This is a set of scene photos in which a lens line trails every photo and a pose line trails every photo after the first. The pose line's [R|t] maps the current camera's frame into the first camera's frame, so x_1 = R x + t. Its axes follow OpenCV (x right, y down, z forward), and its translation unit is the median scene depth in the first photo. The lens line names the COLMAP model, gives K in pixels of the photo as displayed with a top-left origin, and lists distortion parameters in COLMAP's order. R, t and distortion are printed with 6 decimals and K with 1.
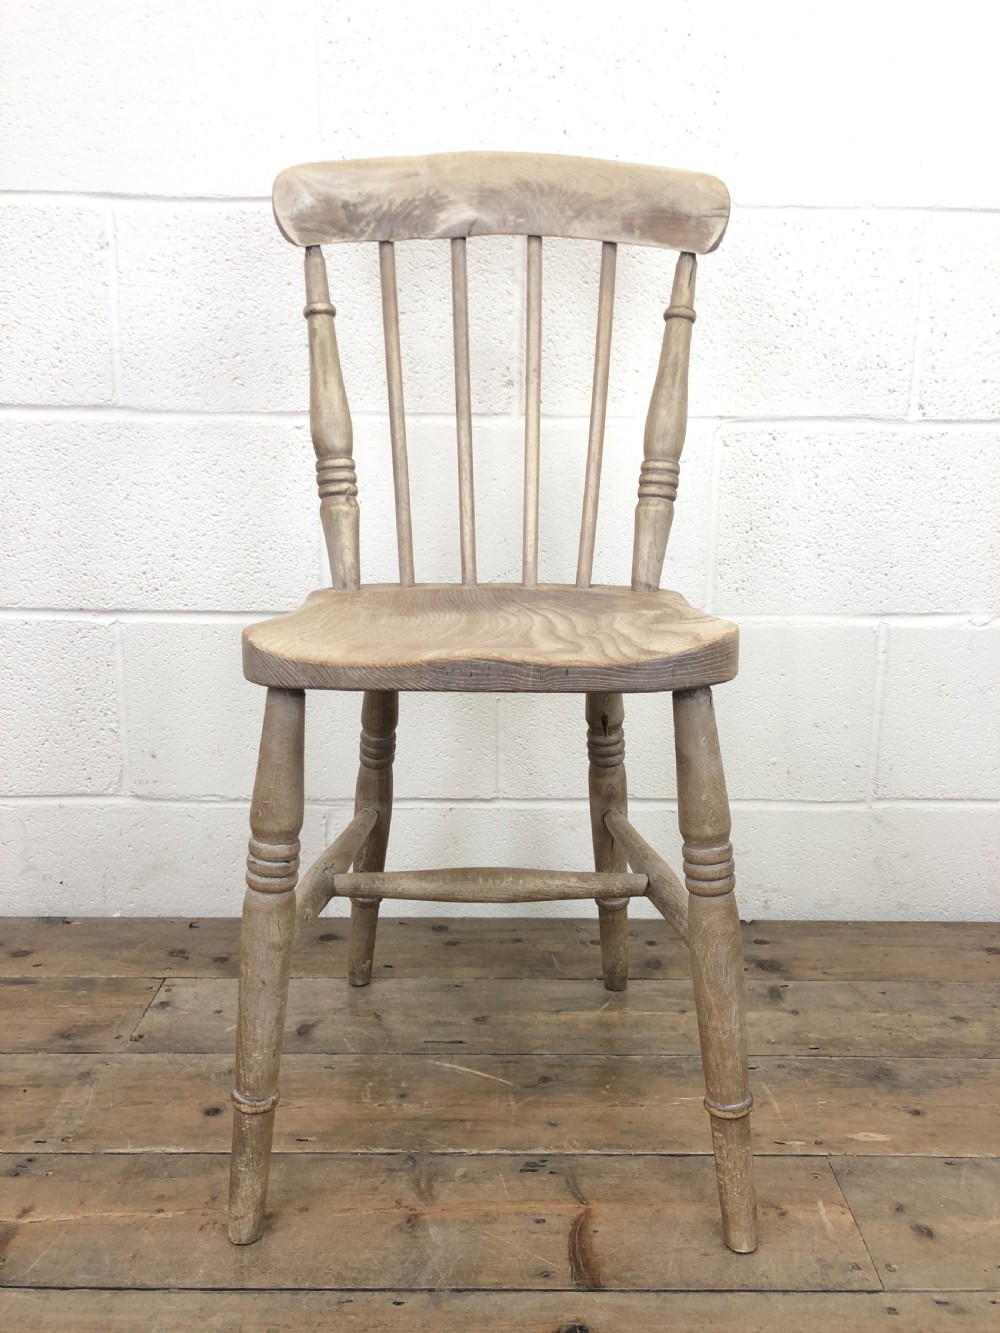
lens RADIAL K [[1068.5, 0, 510.3], [0, 1068.5, 662.5], [0, 0, 1]] dist [0.004064, 0.022232]
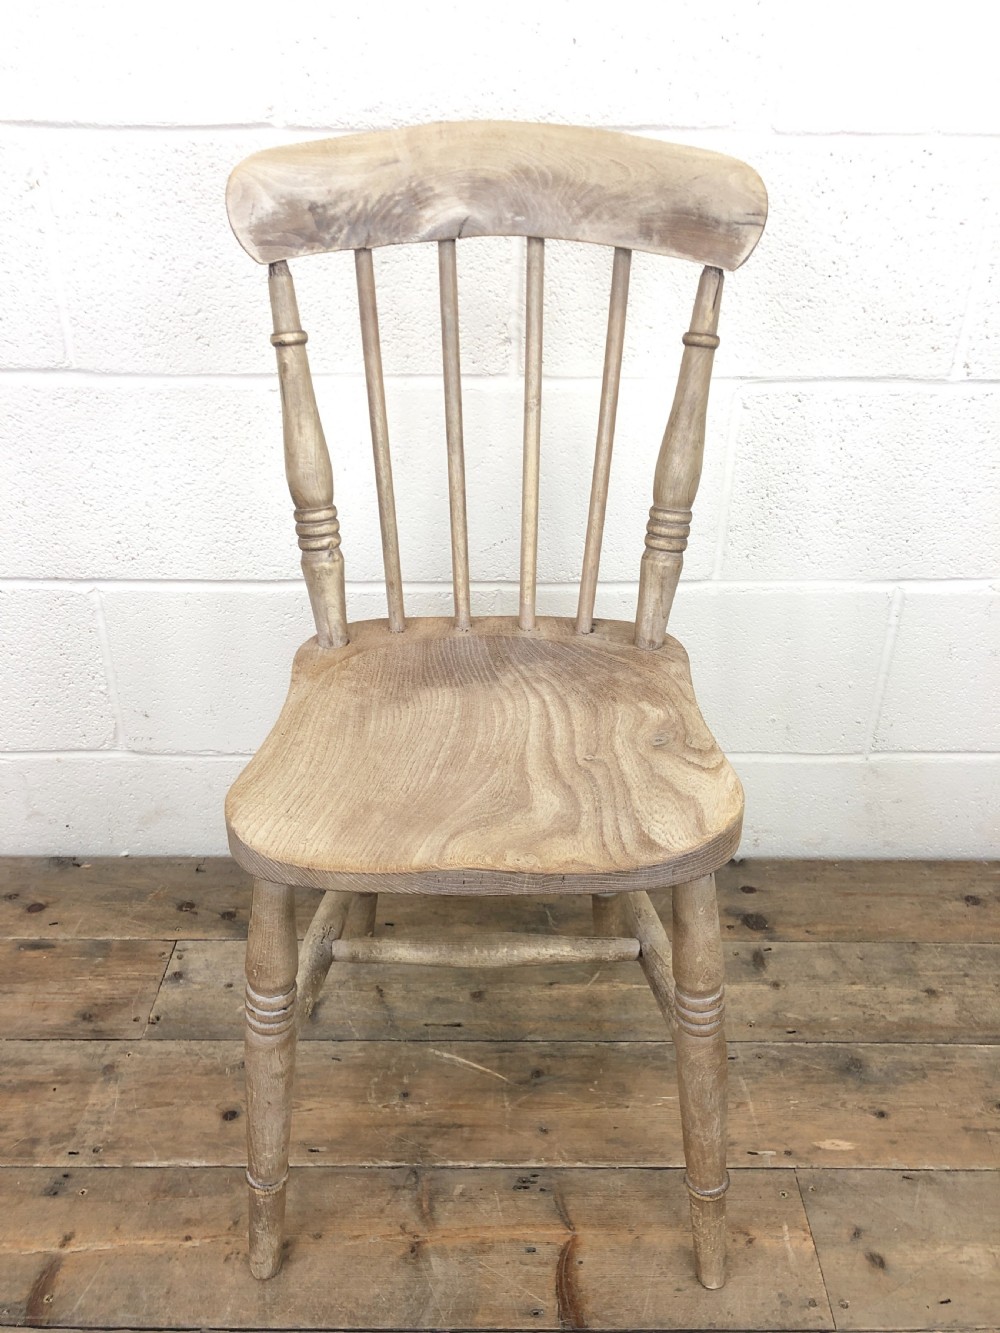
lens RADIAL K [[1068.5, 0, 503.1], [0, 1068.5, 653.6], [0, 0, 1]] dist [0.004064, 0.022232]
pose [[0.999979, 0.003422, -0.005442, 0.002430], [-0.001785, 0.961062, 0.276327, -0.316196], [0.006175, -0.276312, 0.961048, 0.086840]]
